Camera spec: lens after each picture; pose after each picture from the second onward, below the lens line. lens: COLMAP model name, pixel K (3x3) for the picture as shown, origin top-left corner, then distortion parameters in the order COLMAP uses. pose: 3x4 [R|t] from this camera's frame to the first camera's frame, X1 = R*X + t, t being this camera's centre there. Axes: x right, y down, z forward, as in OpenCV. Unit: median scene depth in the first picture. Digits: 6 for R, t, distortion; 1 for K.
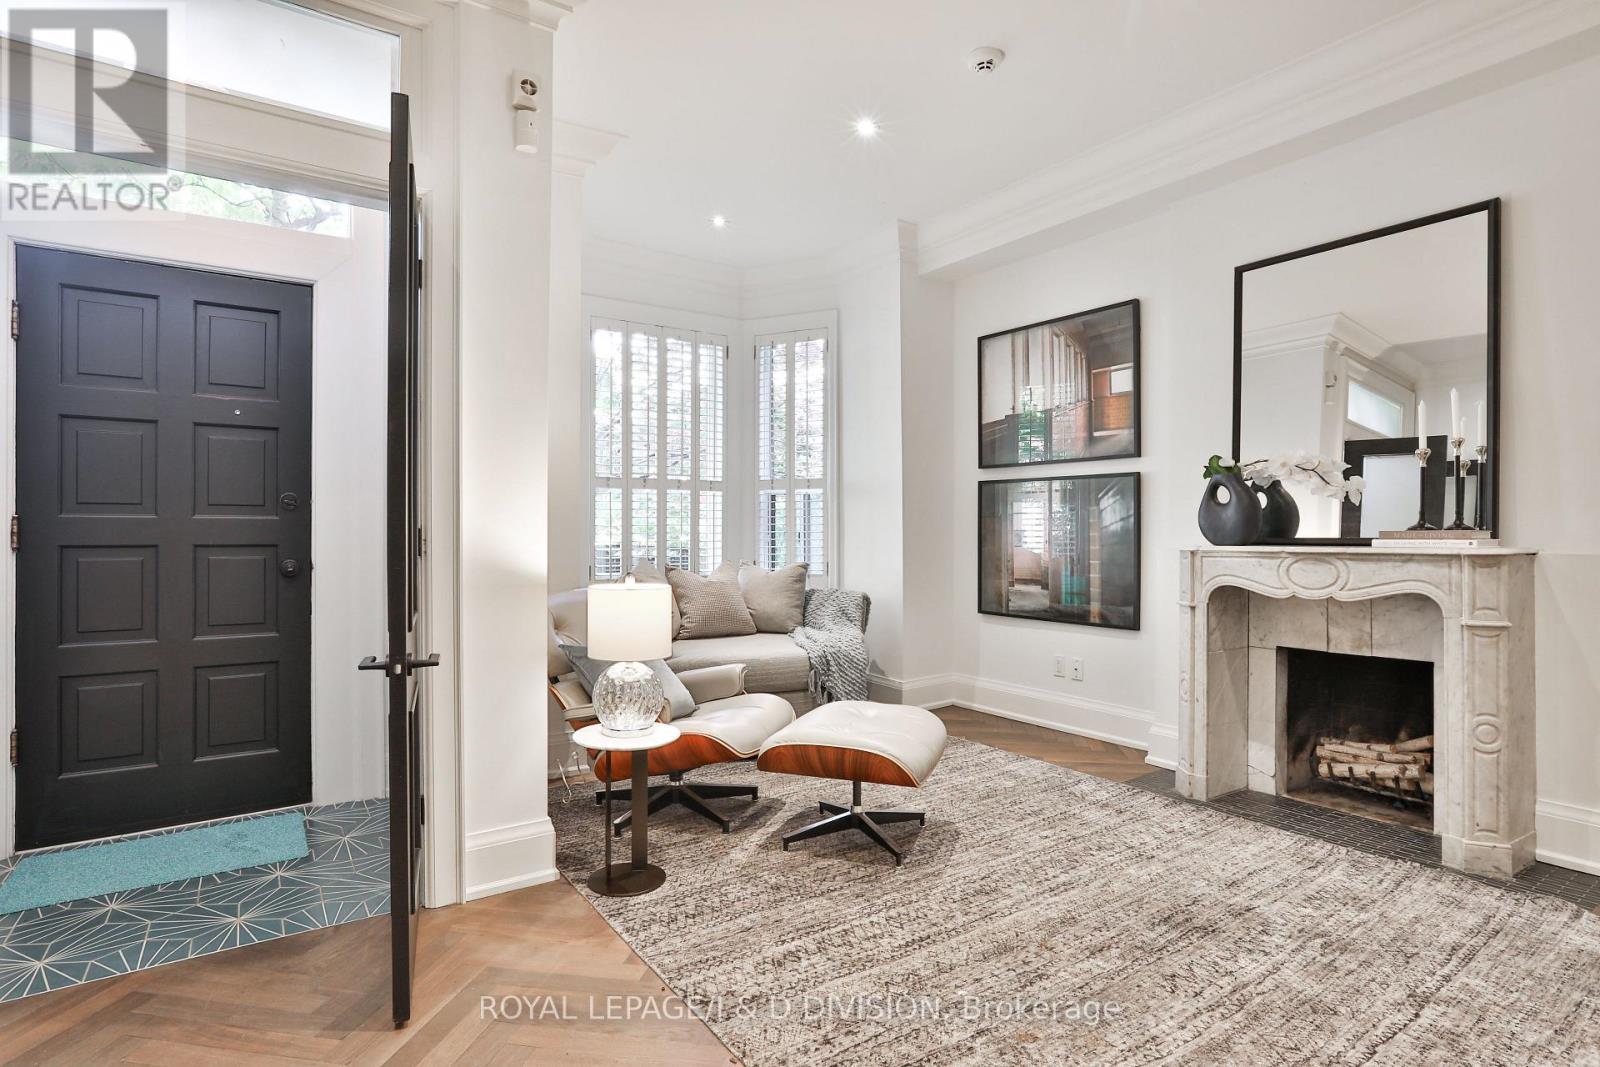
lens RADIAL K [[837.2, 0, 800.0], [0, 837.2, 533.5], [0, 0, 1]] dist [-0.077205, 0.045332]
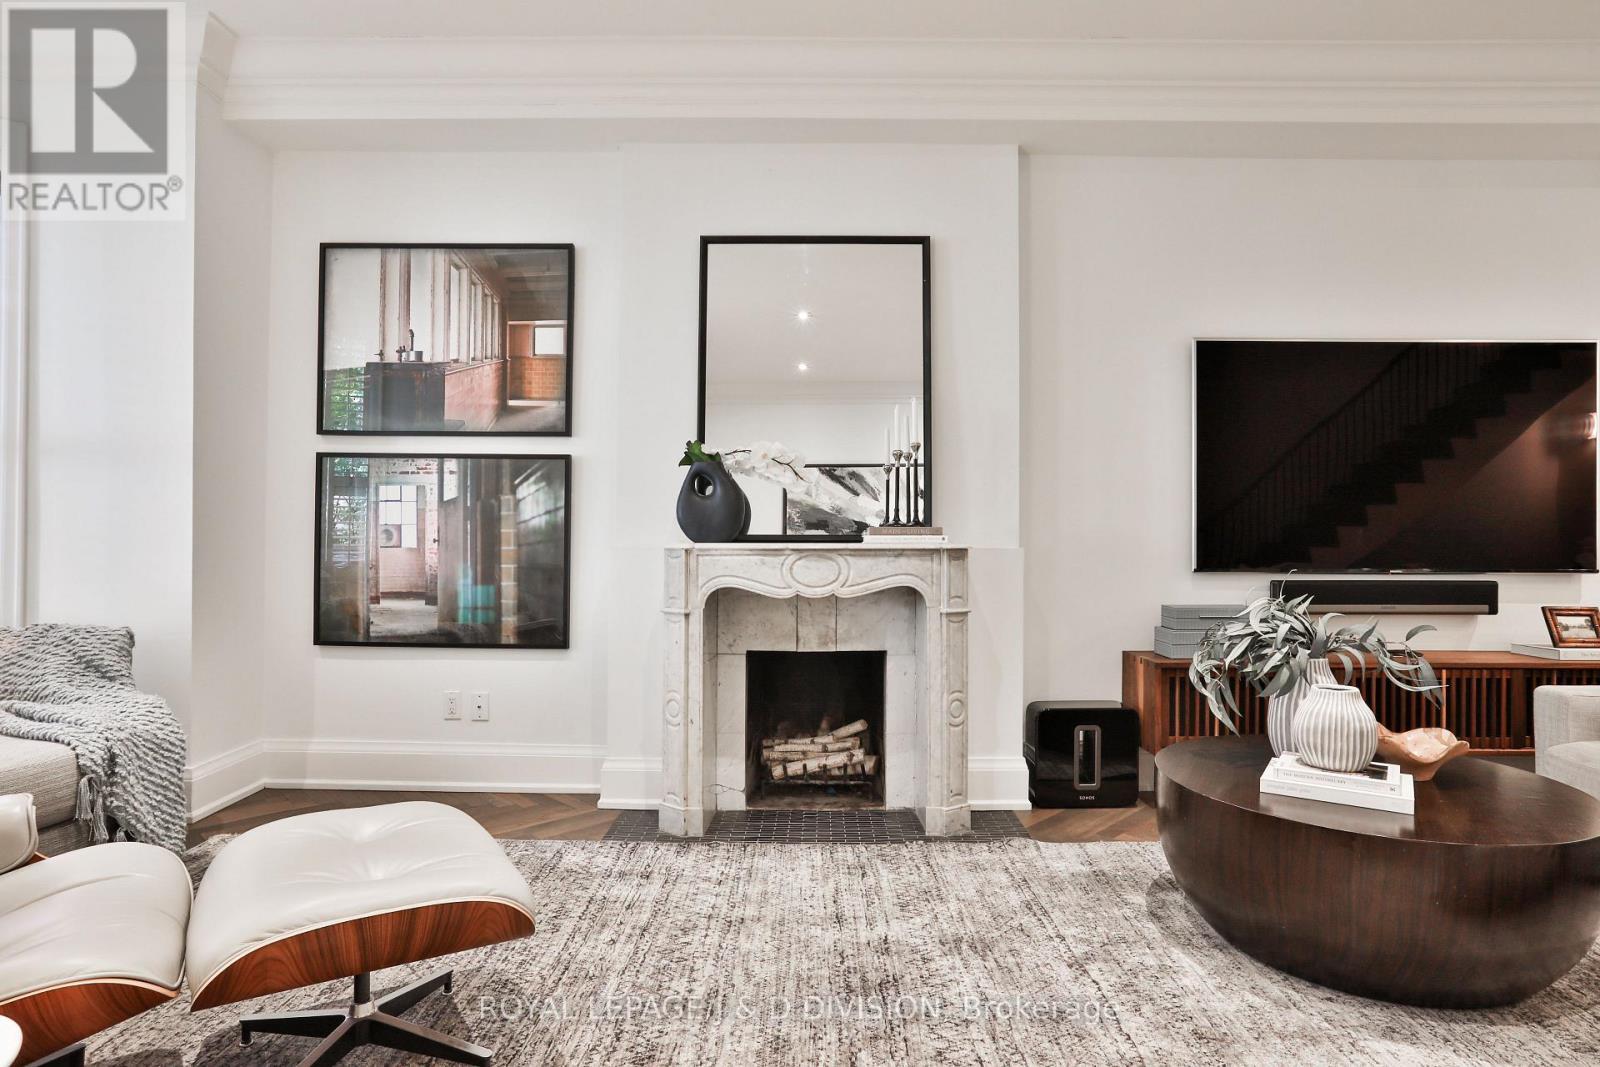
lens RADIAL K [[888.8, 0, 799.9], [0, 888.8, 538.9], [0, 0, 1]] dist [-0.044733, 0.001525]
pose [[0.563826, 0.005204, 0.825877, -0.224224], [-0.002816, 0.999986, -0.004379, 0.014554], [-0.825889, 0.000143, 0.563833, 0.381876]]
